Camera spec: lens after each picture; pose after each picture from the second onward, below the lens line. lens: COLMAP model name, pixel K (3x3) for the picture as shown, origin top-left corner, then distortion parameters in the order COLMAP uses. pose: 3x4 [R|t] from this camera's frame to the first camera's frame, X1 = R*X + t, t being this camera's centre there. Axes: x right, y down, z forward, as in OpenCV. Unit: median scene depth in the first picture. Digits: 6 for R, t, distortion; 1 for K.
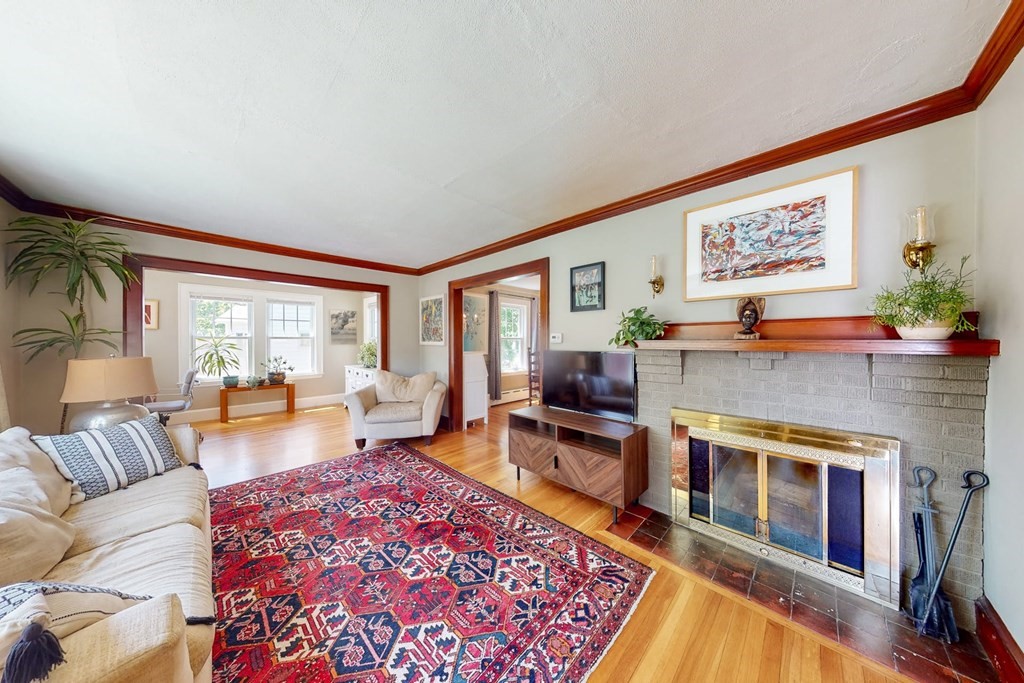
lens RADIAL K [[298.8, 0, 505.0], [0, 298.8, 342.7], [0, 0, 1]] dist [-0.000582, -0.000020]
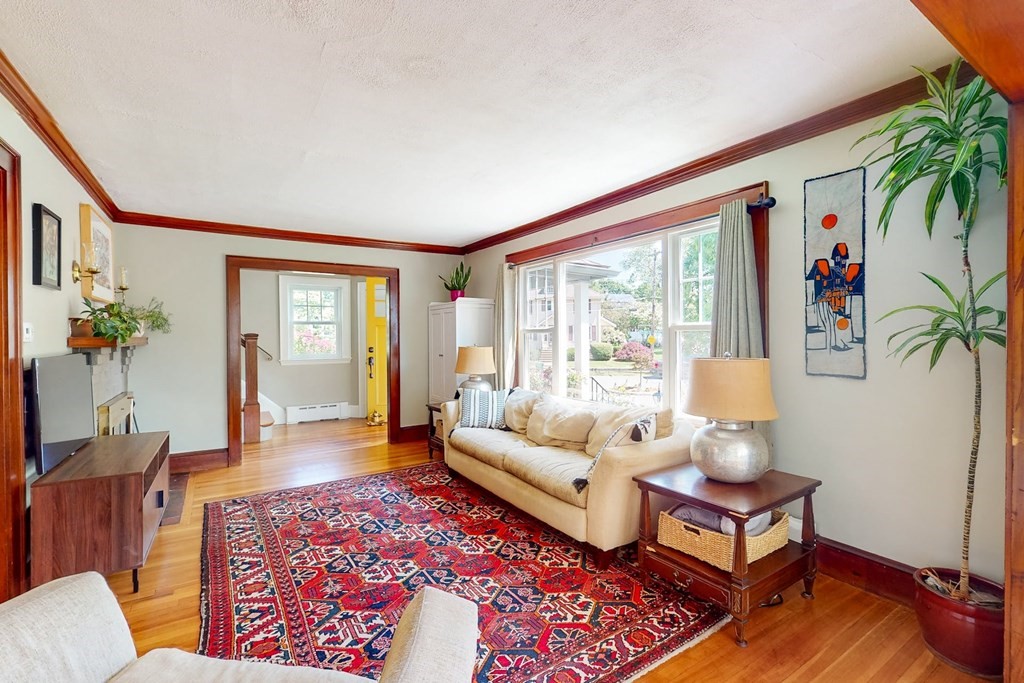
lens RADIAL K [[463.2, 0, 525.1], [0, 463.2, 334.4], [0, 0, 1]] dist [0.002234, -0.005060]
pose [[-0.983250, 0.003458, 0.182230, -0.971938], [0.003693, 0.999993, 0.000951, -0.015745], [-0.182225, 0.001608, -0.983256, 2.026838]]
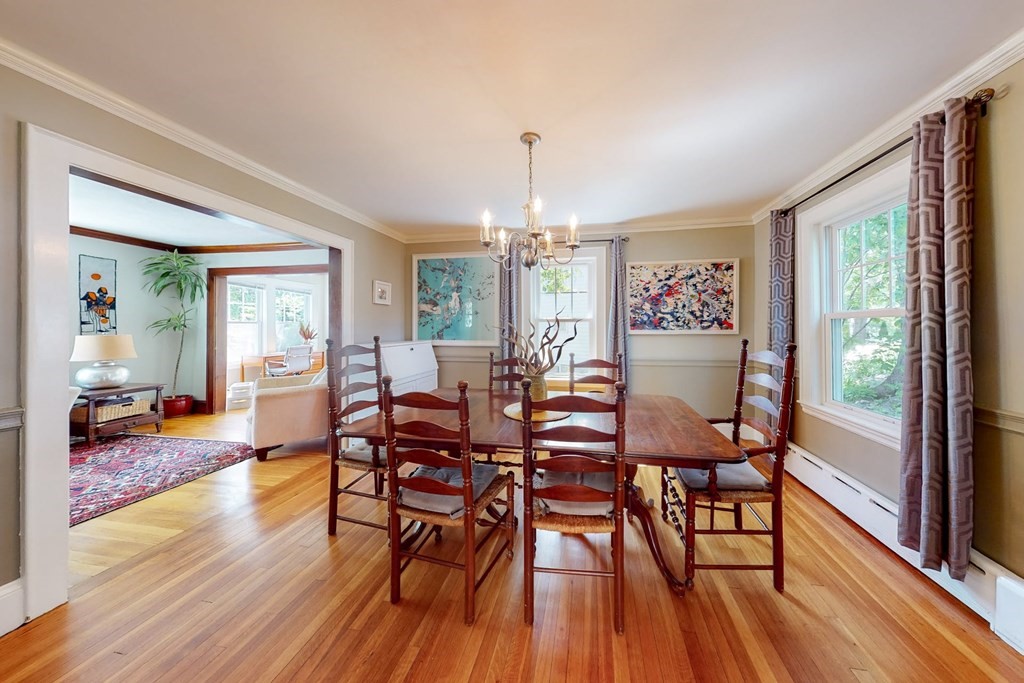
lens RADIAL K [[316.3, 0, 531.1], [0, 316.3, 334.4], [0, 0, 1]] dist [0.001124, -0.000024]
pose [[0.573337, 0.020201, -0.819071, 1.275465], [-0.004183, 0.999755, 0.021730, -0.009638], [0.819309, -0.009032, 0.573281, 1.785106]]
